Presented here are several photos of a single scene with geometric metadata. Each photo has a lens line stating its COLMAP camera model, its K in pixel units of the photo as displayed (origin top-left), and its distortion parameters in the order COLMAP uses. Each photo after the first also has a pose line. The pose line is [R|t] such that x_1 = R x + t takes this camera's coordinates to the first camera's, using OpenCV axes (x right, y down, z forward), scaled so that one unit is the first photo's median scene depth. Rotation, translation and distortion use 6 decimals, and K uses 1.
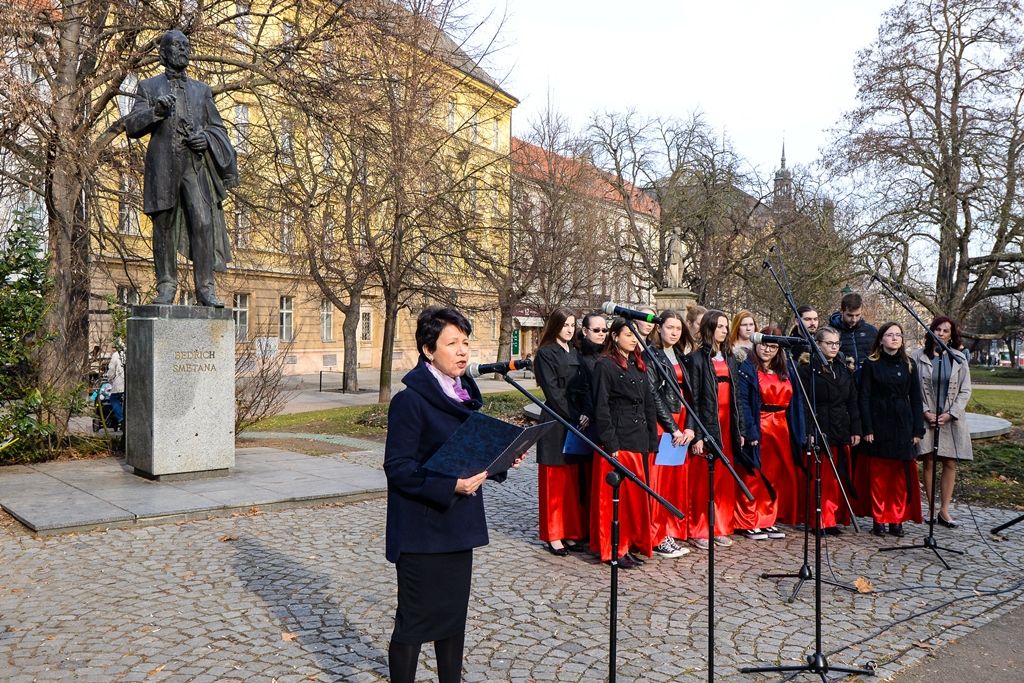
lens RADIAL K [[1000.3, 0, 510.2], [0, 1000.3, 335.9], [0, 0, 1]] dist [-0.012626, 0.000000]
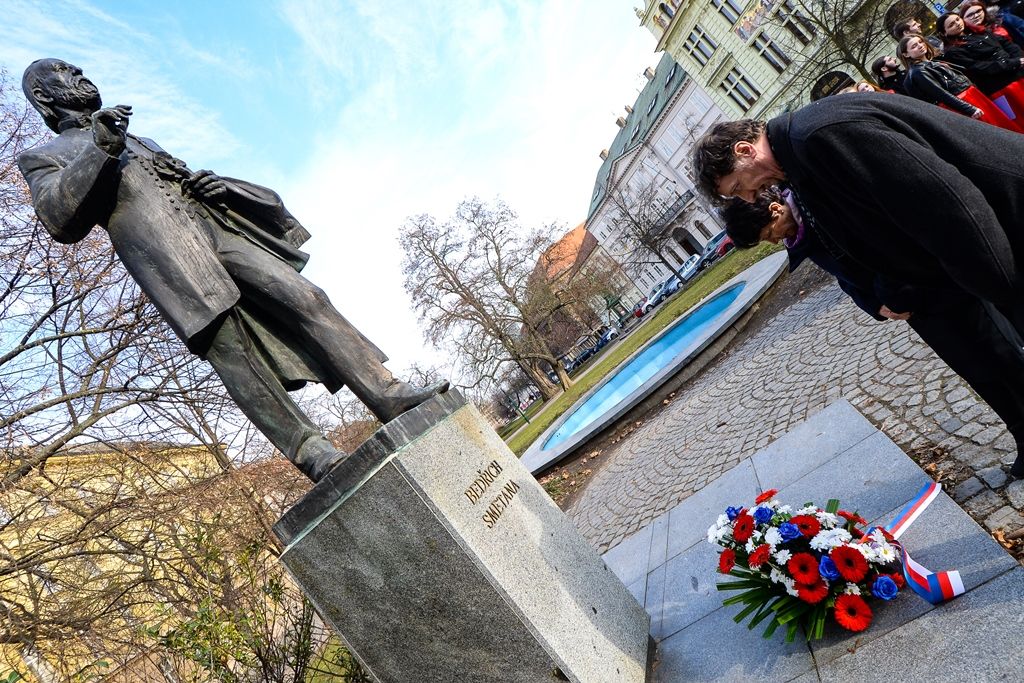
lens RADIAL K [[535.7, 0, 513.9], [0, 535.7, 338.2], [0, 0, 1]] dist [0.001822, -0.005904]
pose [[0.667786, -0.519805, 0.532790, -0.399203], [0.653405, 0.752212, -0.085083, -0.001443], [-0.356544, 0.404945, 0.841960, 0.730431]]
